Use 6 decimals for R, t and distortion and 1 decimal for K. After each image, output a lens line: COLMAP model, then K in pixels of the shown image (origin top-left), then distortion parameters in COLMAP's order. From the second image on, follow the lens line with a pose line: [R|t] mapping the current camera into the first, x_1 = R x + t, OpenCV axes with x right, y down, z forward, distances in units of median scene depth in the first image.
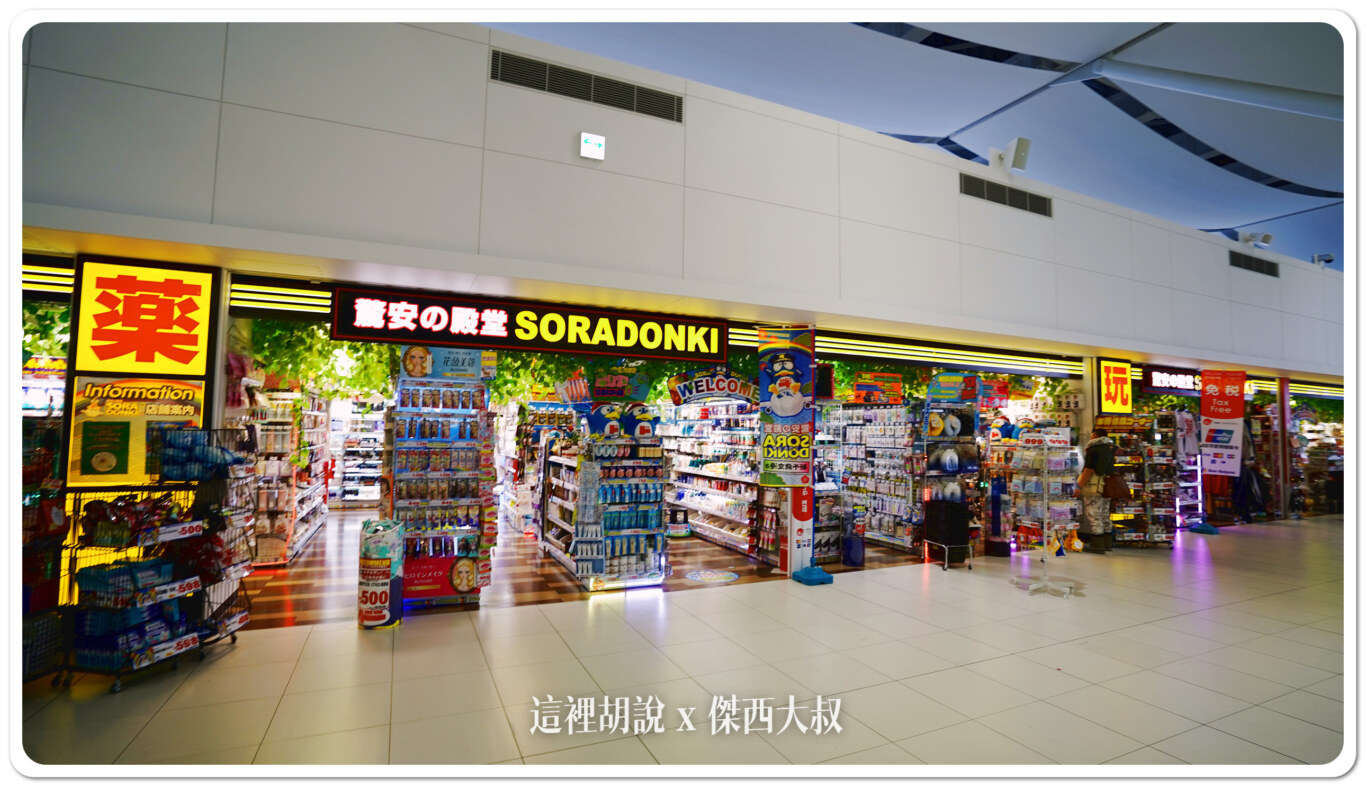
lens RADIAL K [[611.9, 0, 683.0], [0, 611.9, 393.5], [0, 0, 1]] dist [-0.059759, 0.021716]
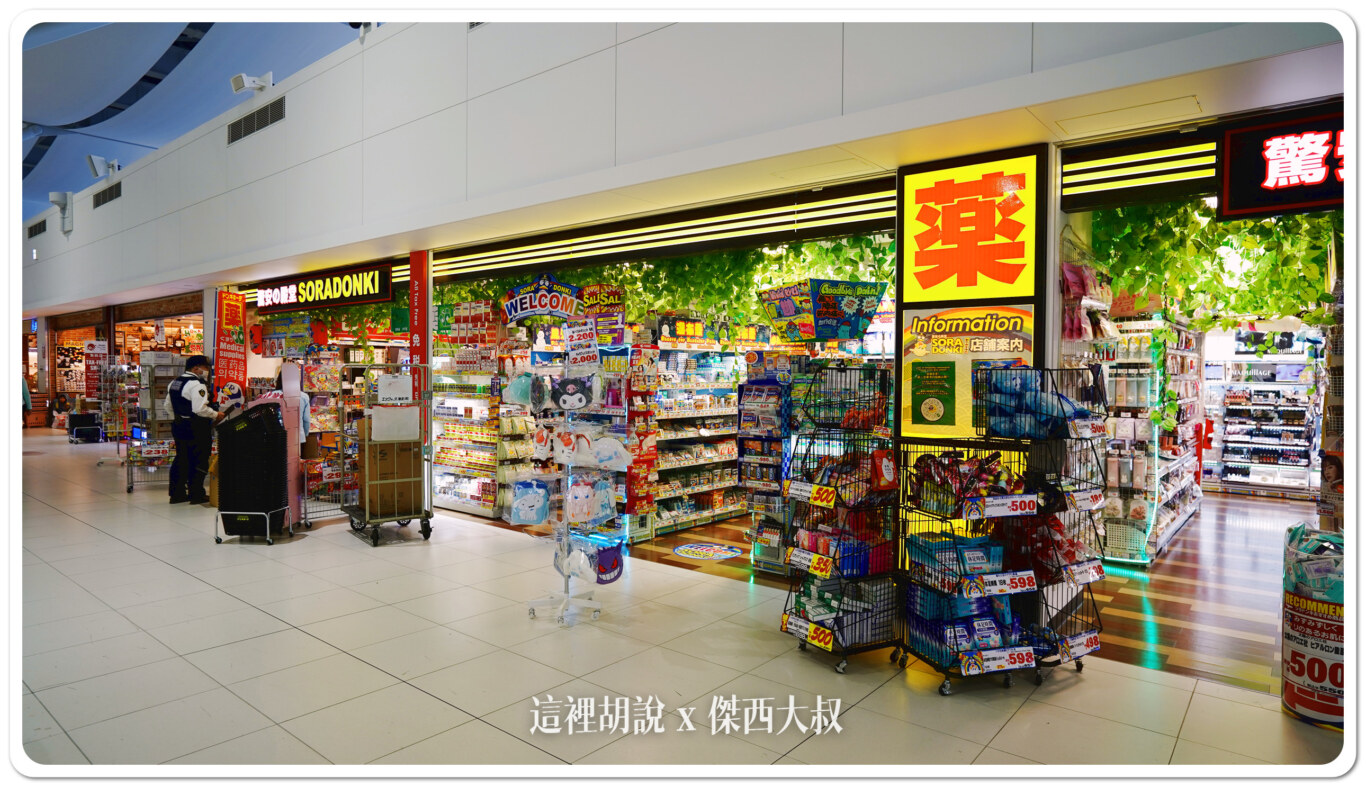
lens RADIAL K [[753.0, 0, 683.0], [0, 753.0, 393.5], [0, 0, 1]] dist [-0.043746, 0.038438]
pose [[0.430432, 0.011845, -0.902546, -0.158620], [0.052444, 0.997897, 0.038107, 0.031010], [0.901098, -0.063735, 0.428905, 0.205833]]
